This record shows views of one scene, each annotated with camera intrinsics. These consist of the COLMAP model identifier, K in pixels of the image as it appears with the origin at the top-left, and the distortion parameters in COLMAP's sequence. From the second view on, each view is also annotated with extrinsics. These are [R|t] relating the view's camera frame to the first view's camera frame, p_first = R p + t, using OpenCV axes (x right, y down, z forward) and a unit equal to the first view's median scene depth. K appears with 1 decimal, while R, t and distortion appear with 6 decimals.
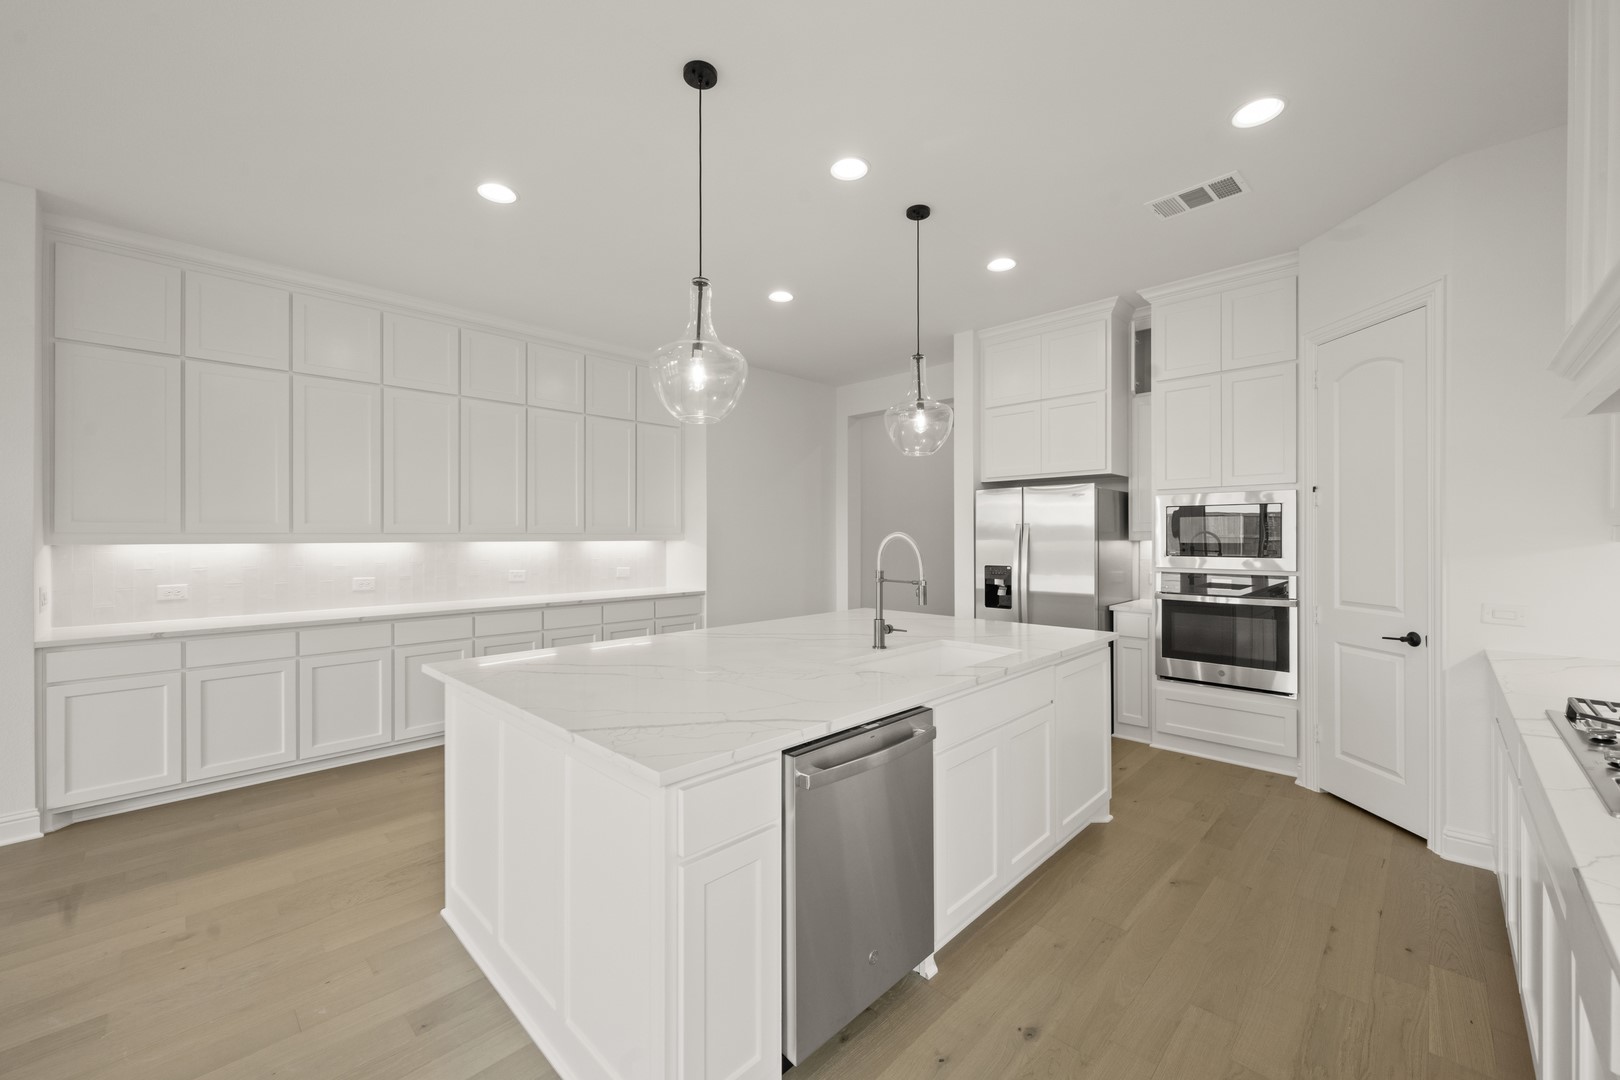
lens RADIAL K [[636.9, 0, 812.8], [0, 636.9, 538.2], [0, 0, 1]] dist [0.001489, 0.000034]
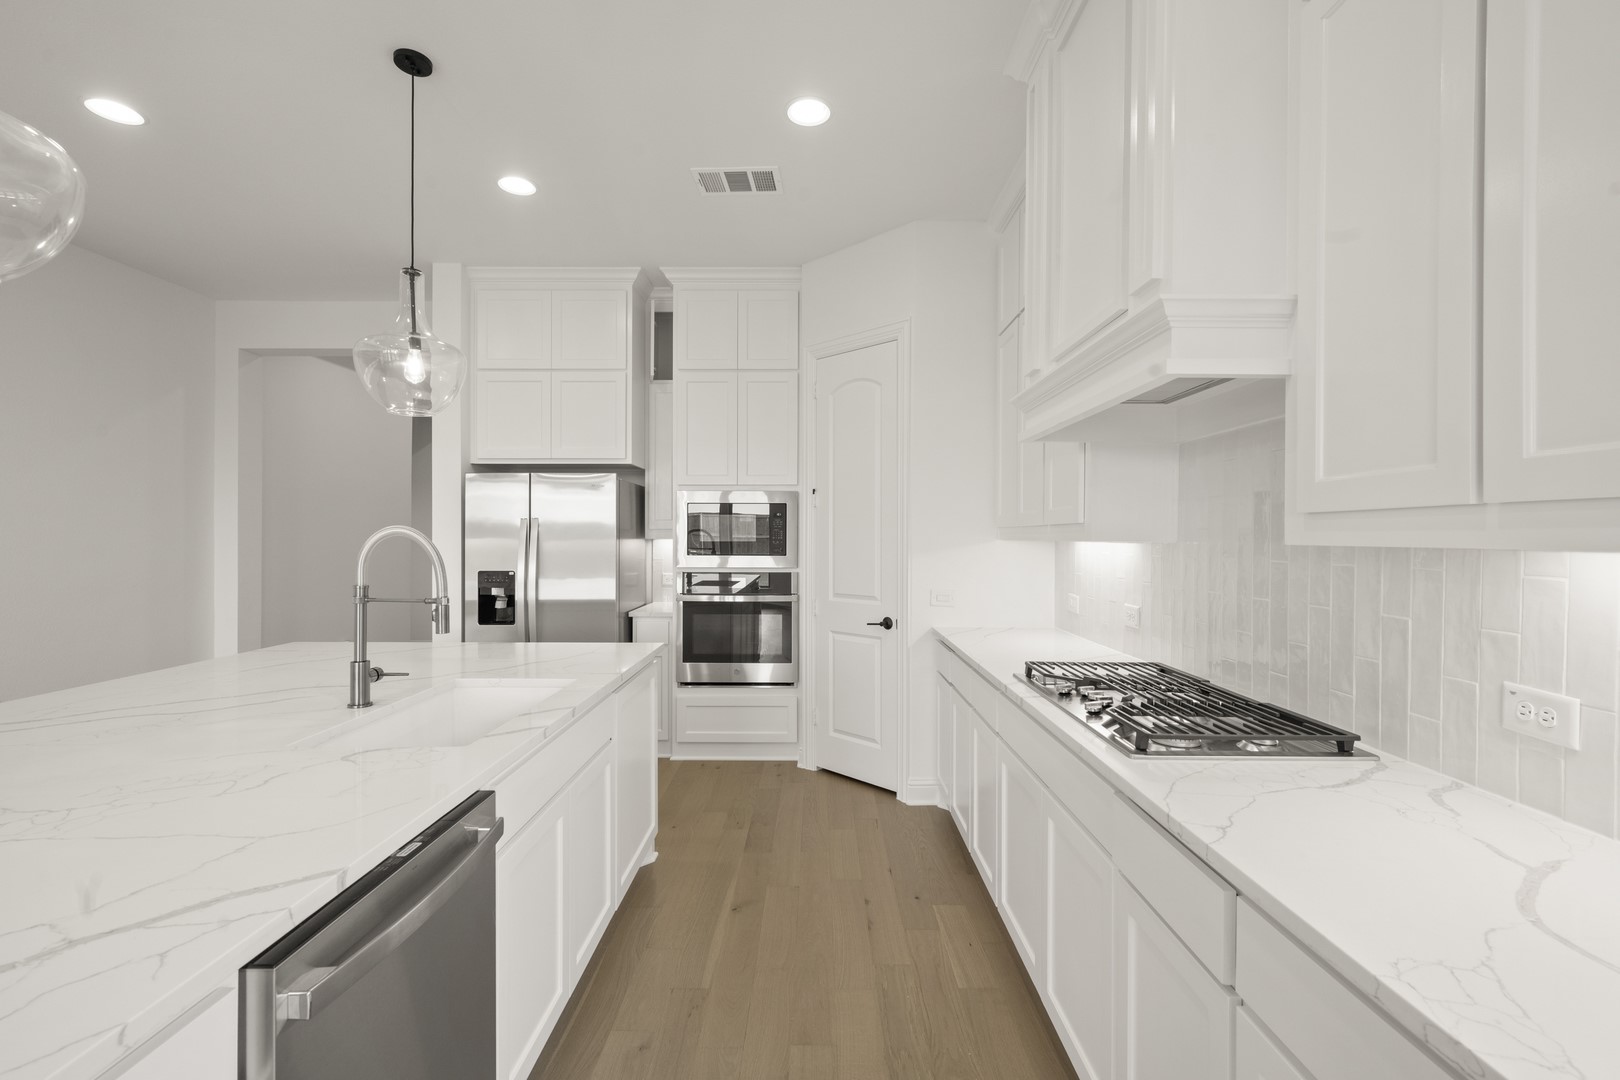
lens RADIAL K [[705.6, 0, 807.7], [0, 705.6, 537.1], [0, 0, 1]] dist [0.000376, -0.000482]
pose [[0.719914, 0.002118, 0.694060, -0.053974], [-0.002043, 0.999997, -0.000932, 0.001738], [-0.694060, -0.000747, 0.719917, 0.149139]]
